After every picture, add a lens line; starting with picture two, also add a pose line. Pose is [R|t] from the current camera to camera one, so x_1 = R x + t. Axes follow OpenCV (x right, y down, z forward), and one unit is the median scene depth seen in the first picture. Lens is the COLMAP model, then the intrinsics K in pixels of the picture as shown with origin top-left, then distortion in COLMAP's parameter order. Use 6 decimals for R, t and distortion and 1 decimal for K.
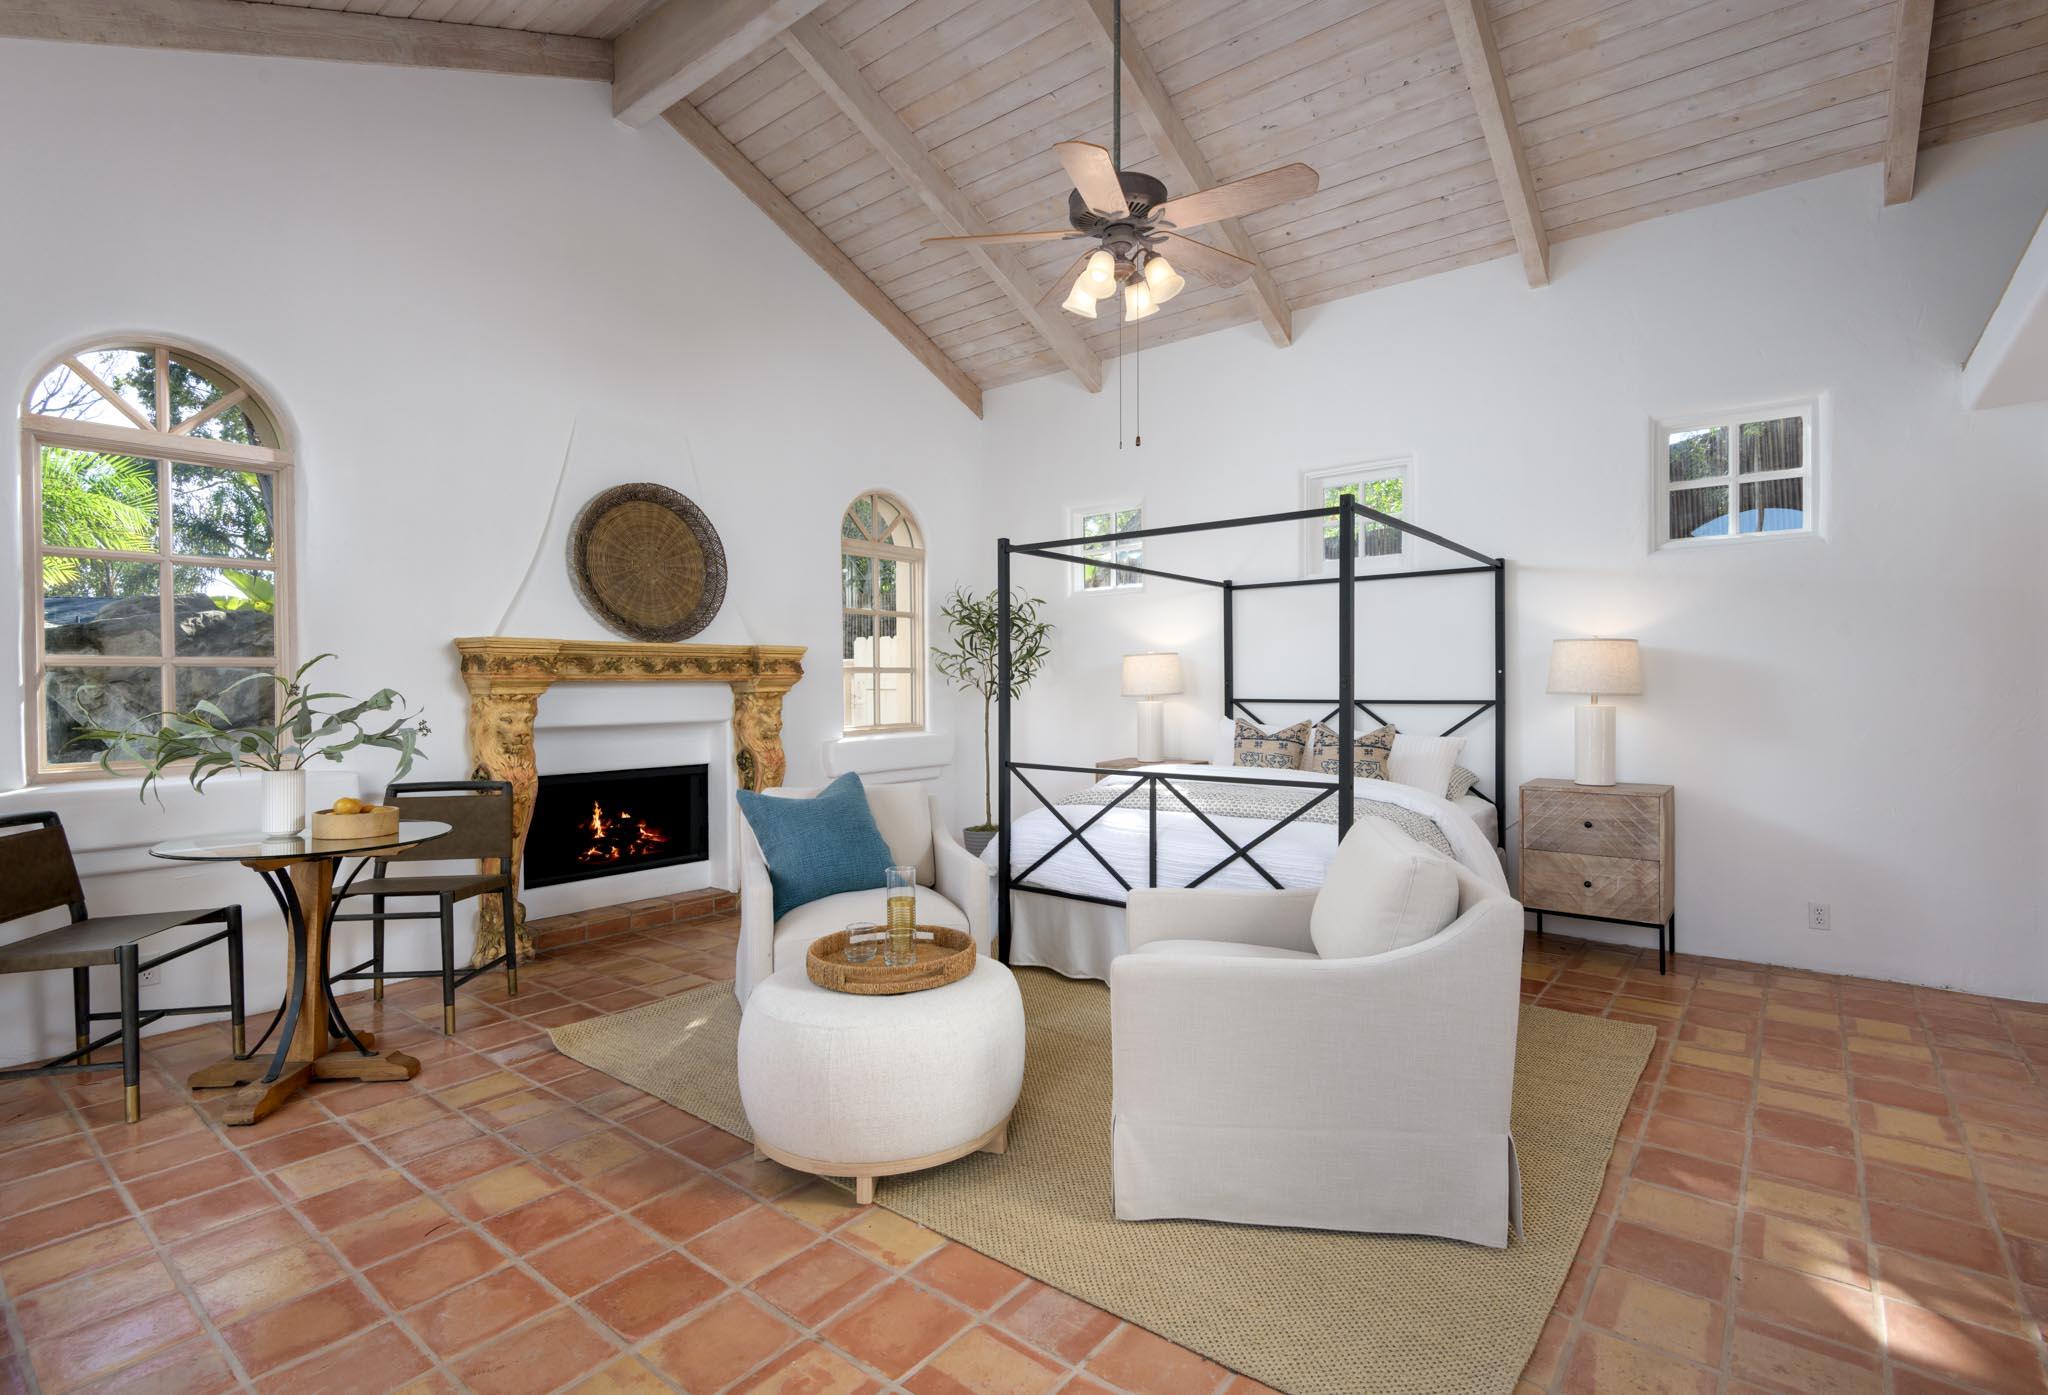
lens RADIAL K [[931.1, 0, 1024.0], [0, 931.1, 697.5], [0, 0, 1]] dist [0.000614, -0.000030]
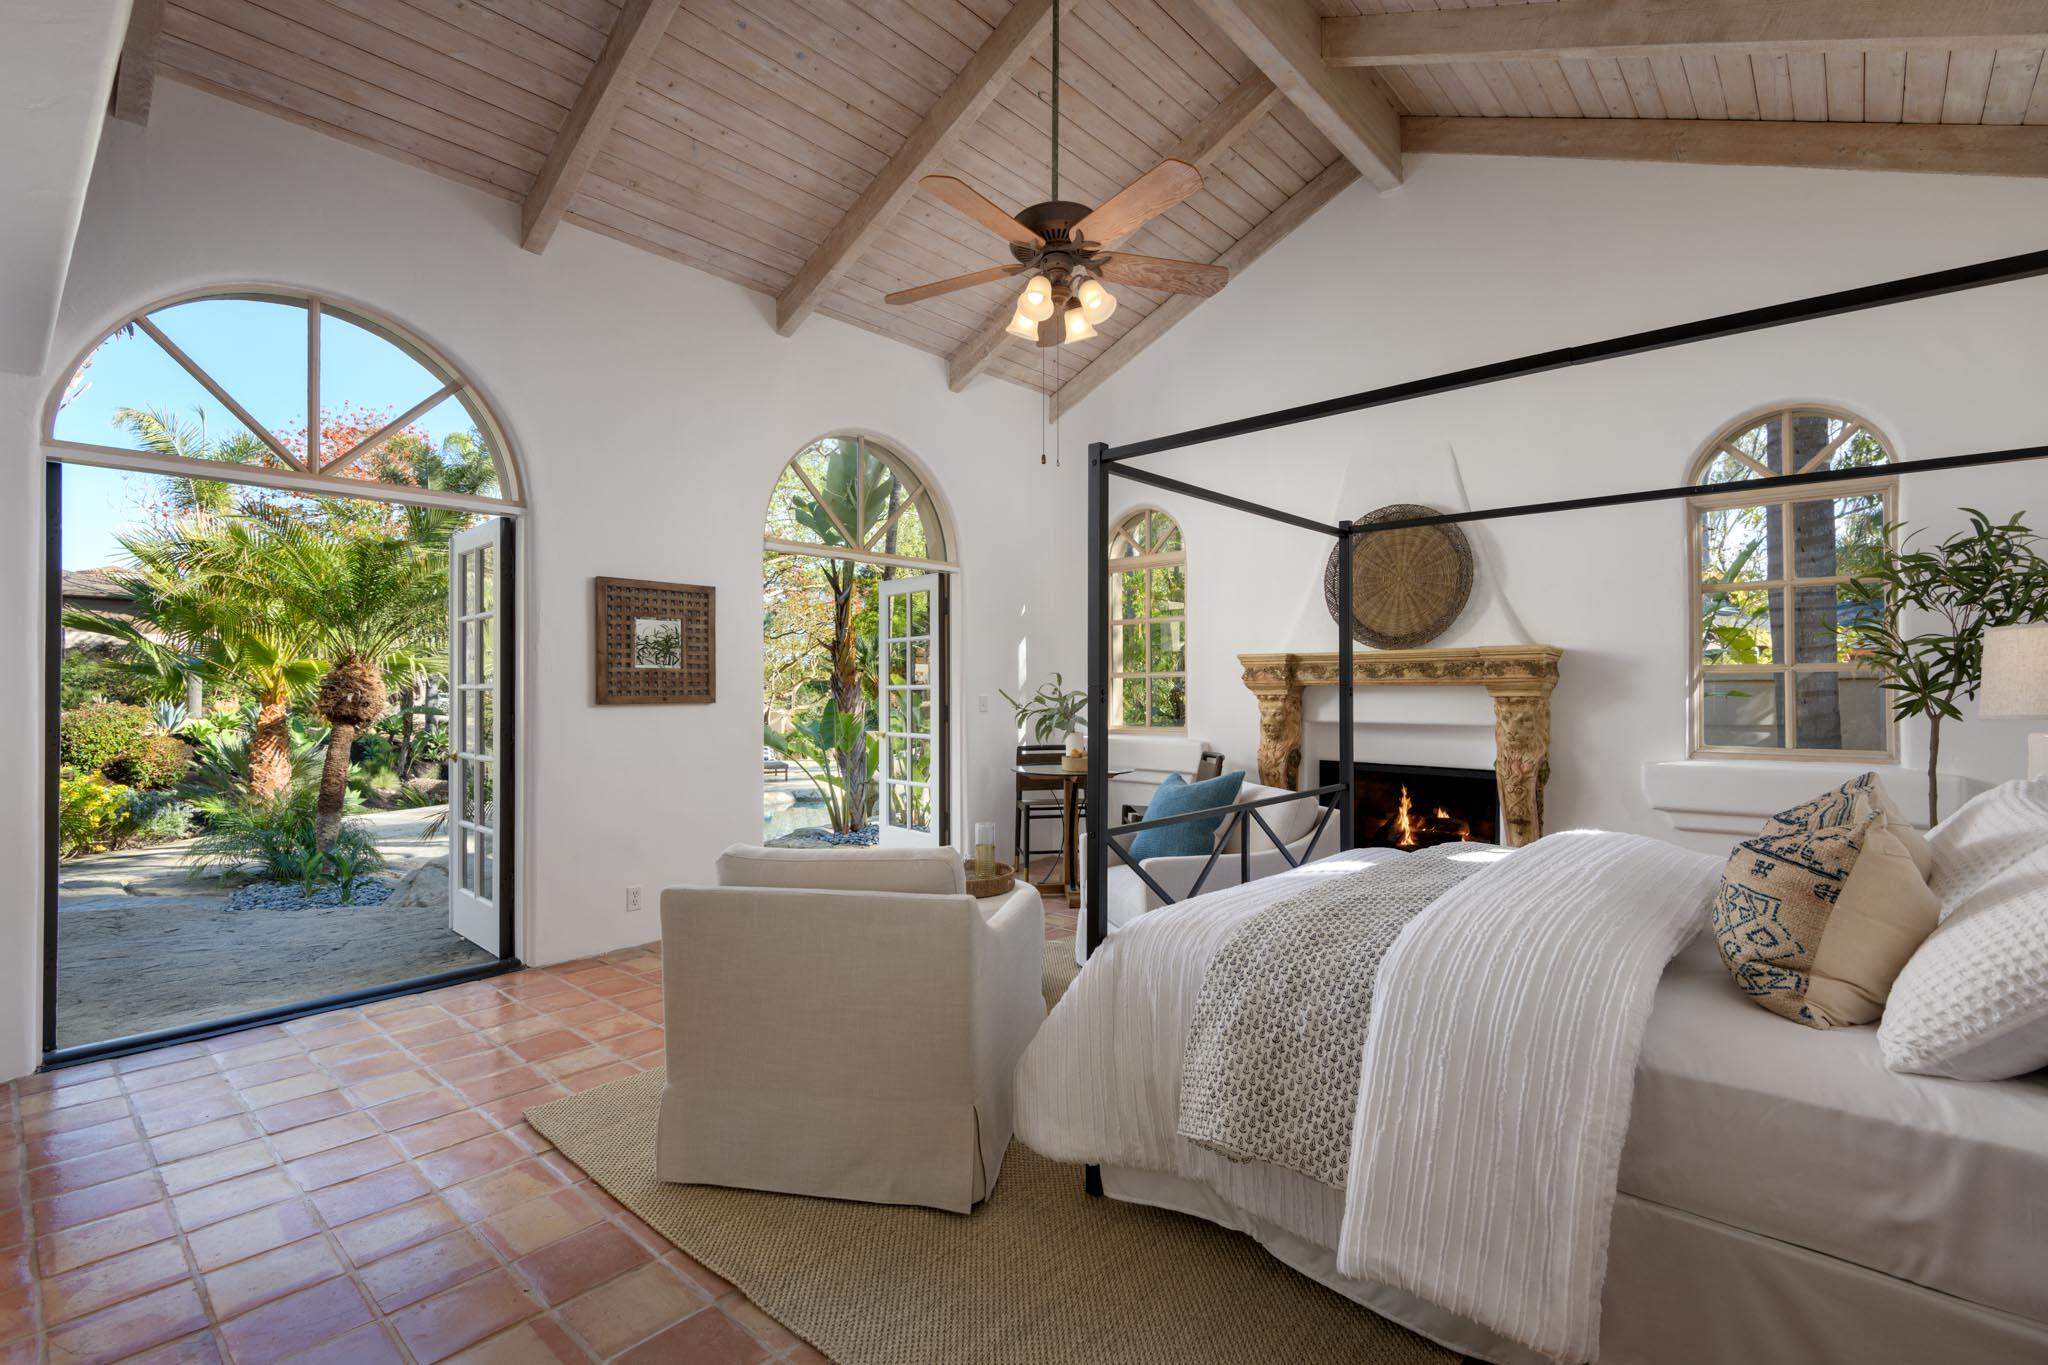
lens RADIAL K [[886.0, 0, 1024.0], [0, 886.0, 682.5], [0, 0, 1]] dist [0.003220, 0.000335]
pose [[-0.012801, -0.004796, -0.999907, 0.642848], [-0.014668, 0.999882, -0.004609, -0.009583], [0.999810, 0.014607, -0.012870, 0.578215]]
